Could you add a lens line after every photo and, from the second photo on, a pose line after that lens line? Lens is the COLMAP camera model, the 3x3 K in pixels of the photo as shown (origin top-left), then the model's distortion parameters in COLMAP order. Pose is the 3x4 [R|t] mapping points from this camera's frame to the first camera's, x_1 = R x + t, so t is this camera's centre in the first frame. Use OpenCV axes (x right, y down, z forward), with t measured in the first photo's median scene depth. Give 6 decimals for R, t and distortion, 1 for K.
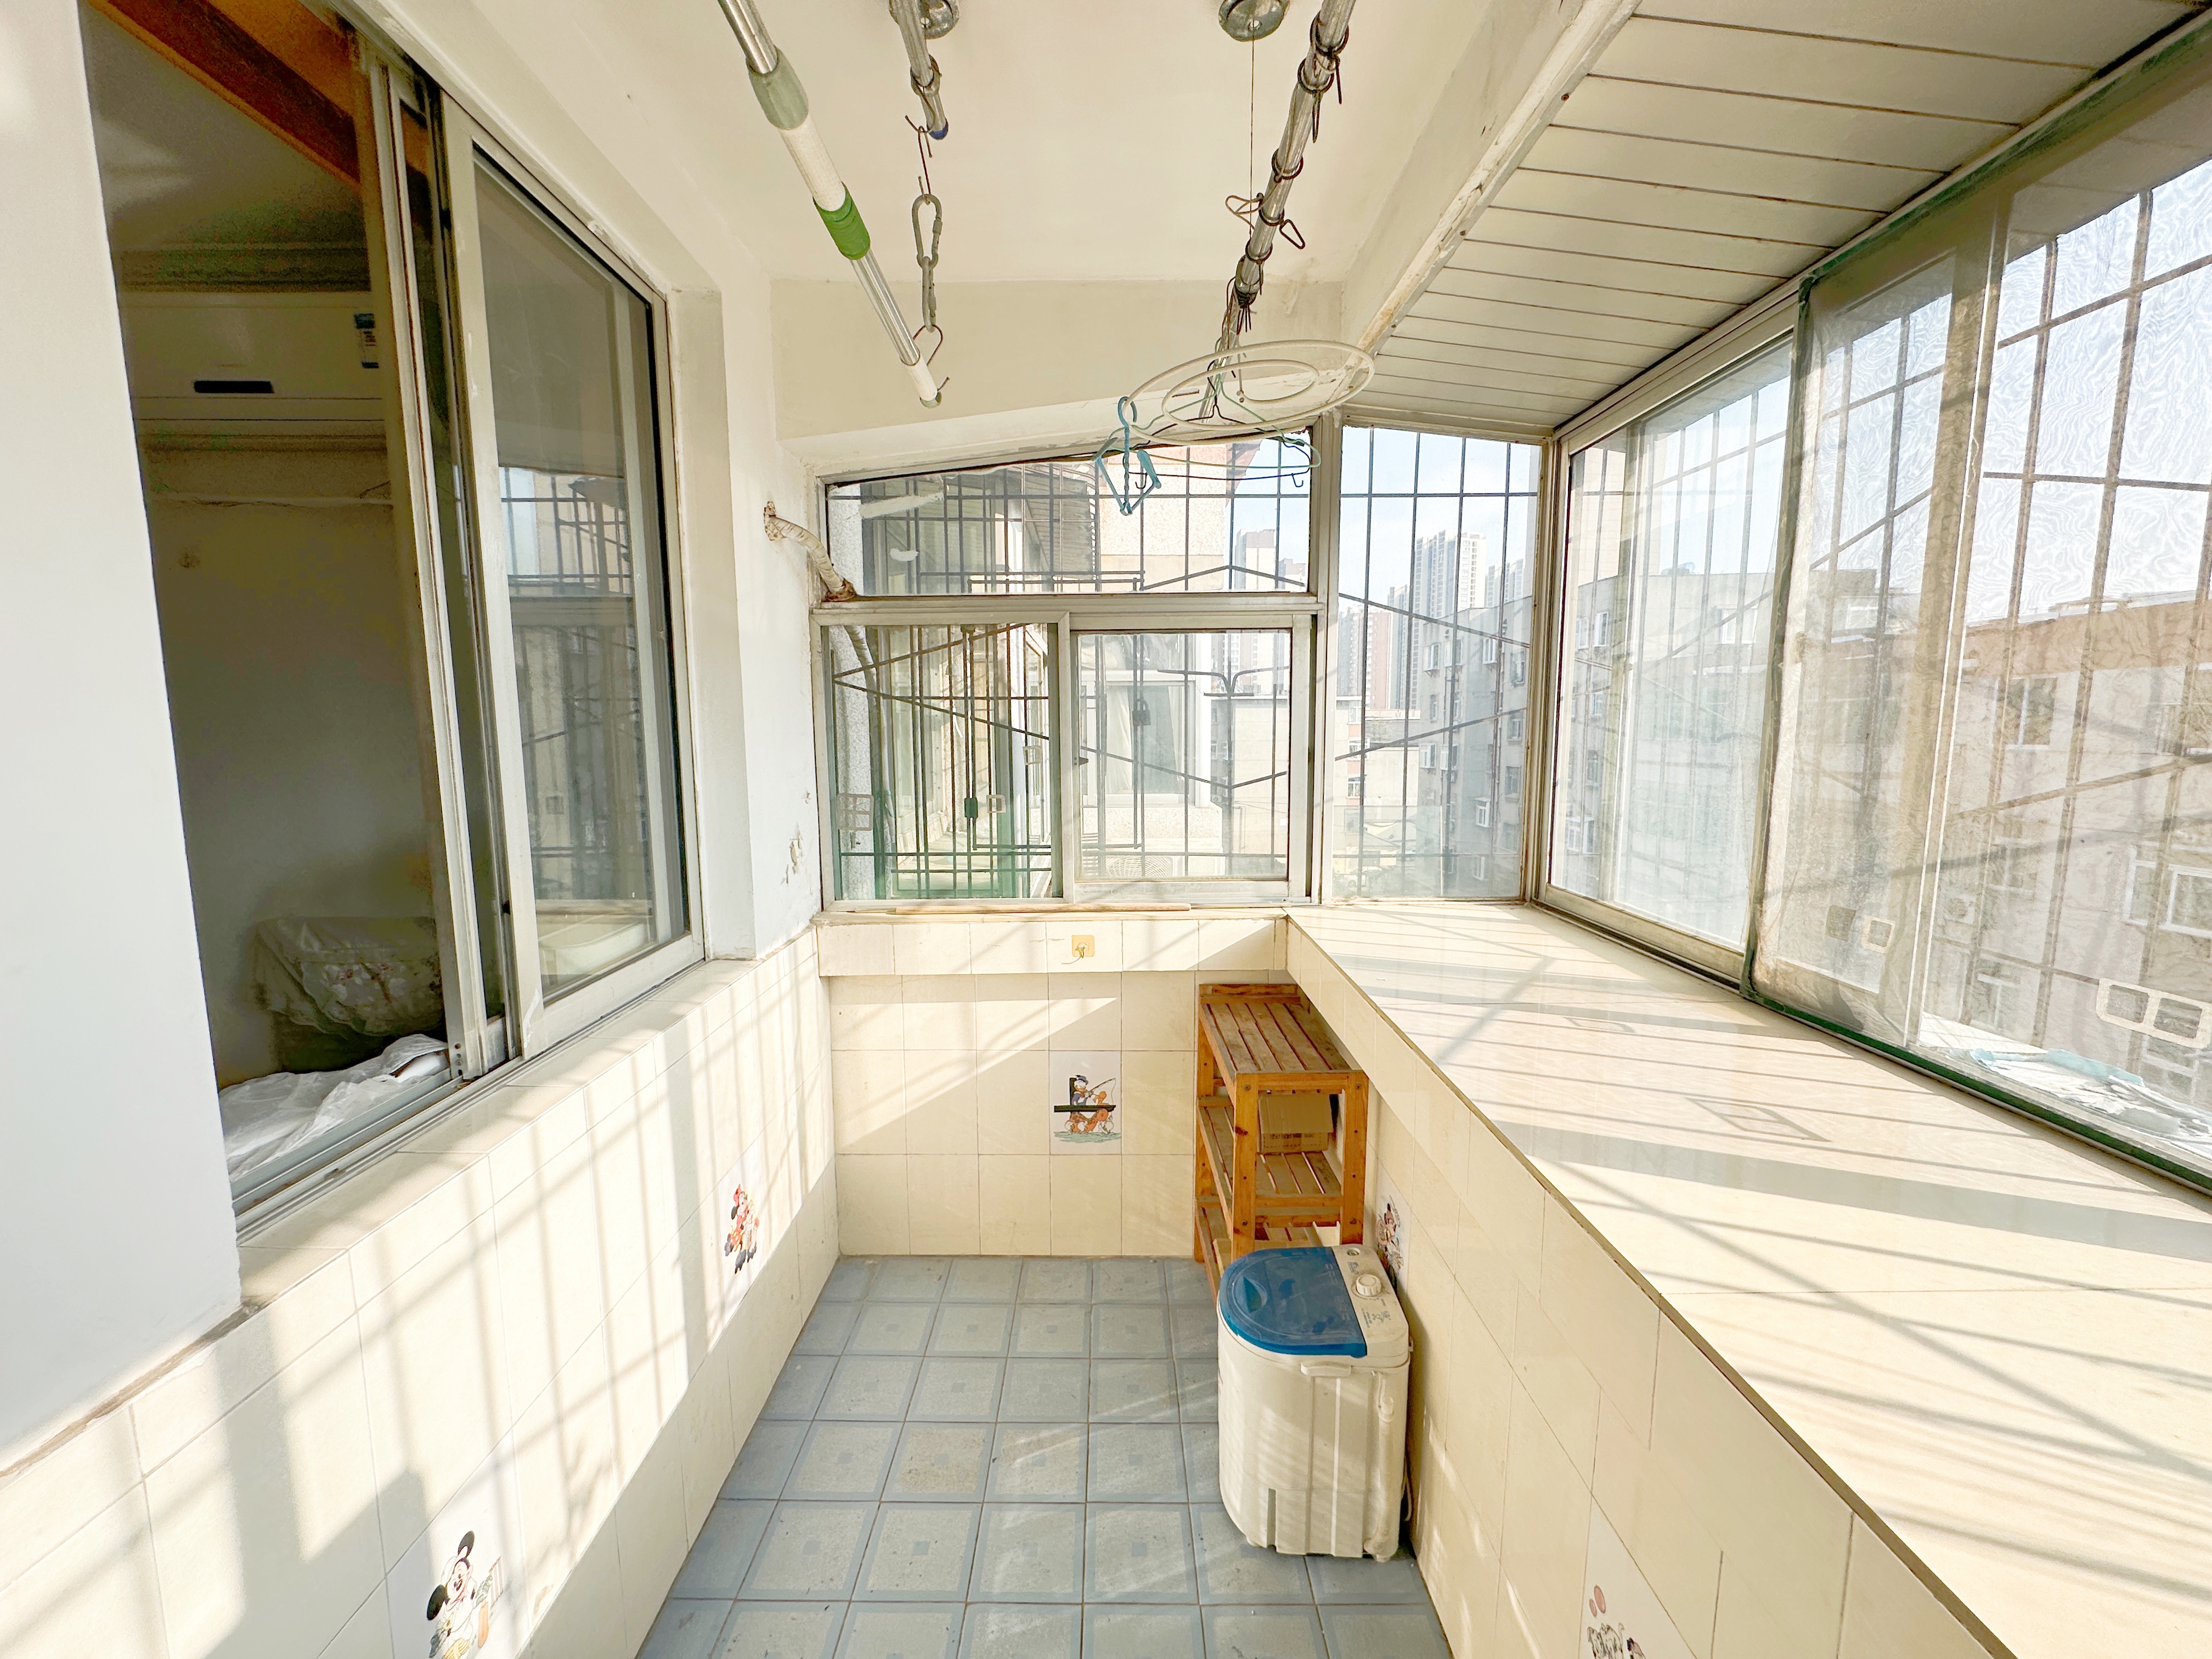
lens RADIAL K [[879.3, 0, 1106.6], [0, 879.3, 831.4], [0, 0, 1]] dist [0.002503, 0.000331]
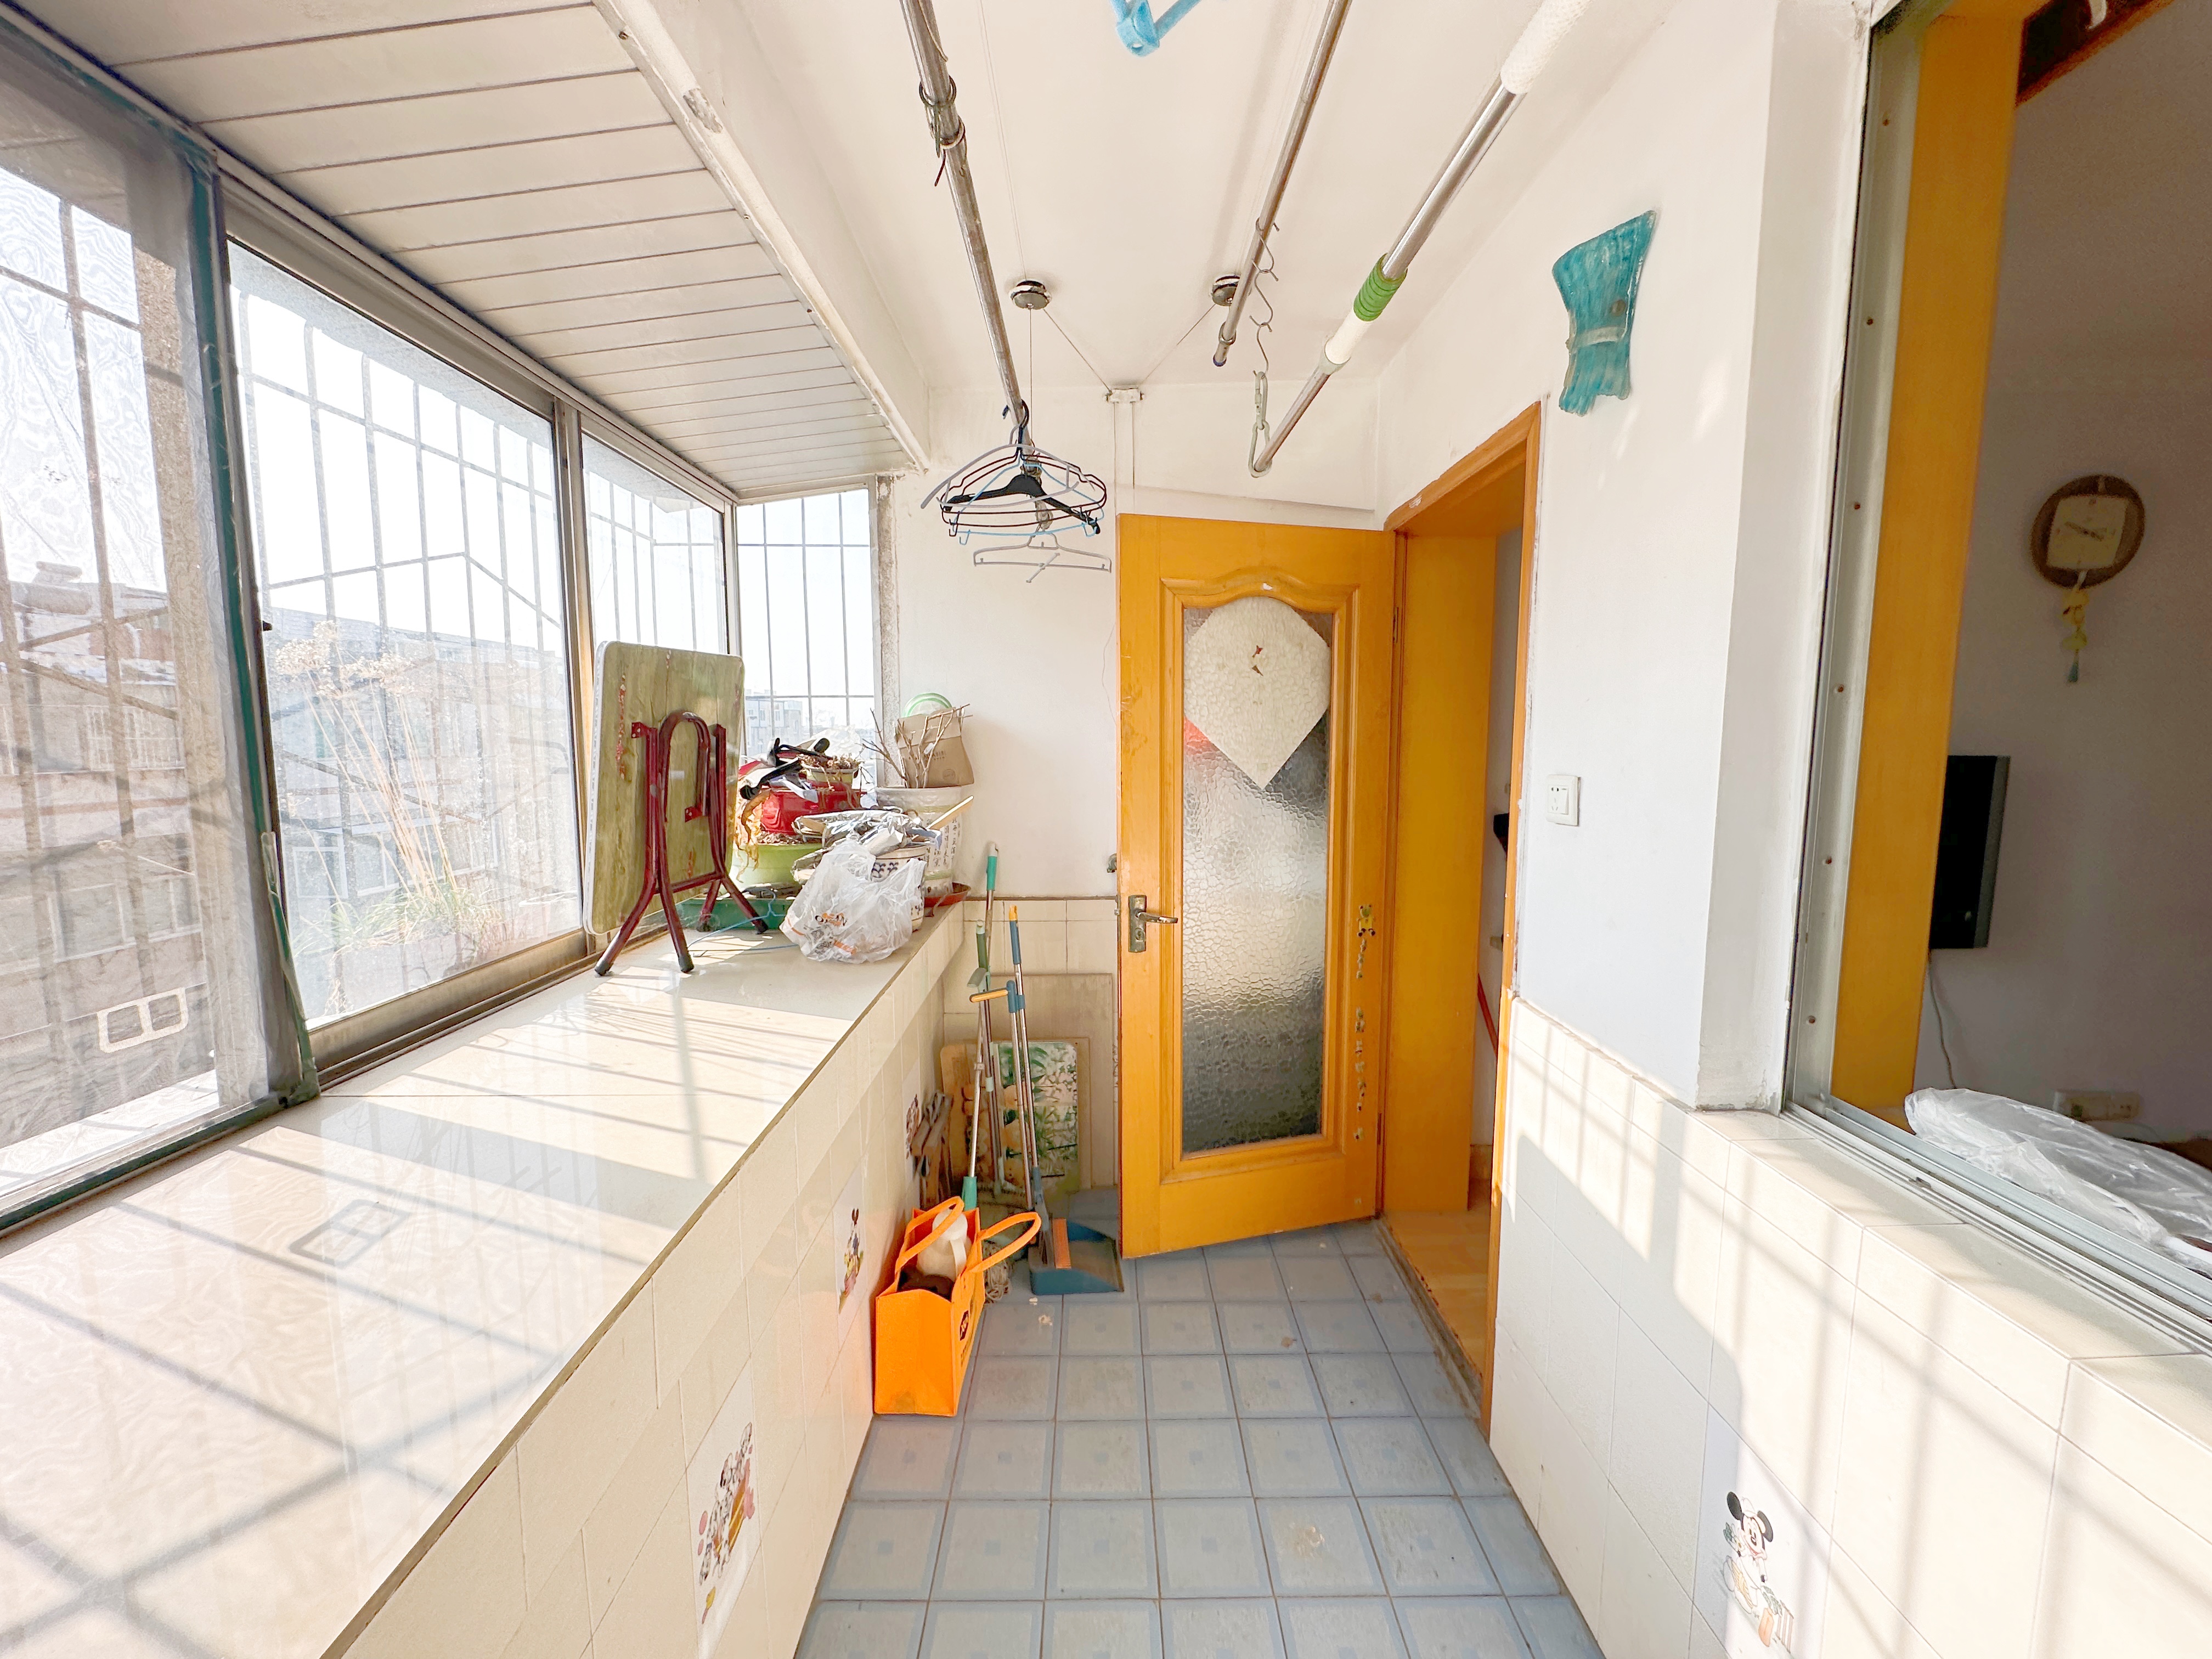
lens RADIAL K [[879.3, 0, 1112.8], [0, 879.3, 823.2], [0, 0, 1]] dist [0.002503, 0.000331]
pose [[-0.999819, 0.008409, -0.017076, 0.054237], [0.004448, 0.975504, 0.219935, -0.243306], [0.018507, 0.219819, -0.975365, 1.958933]]
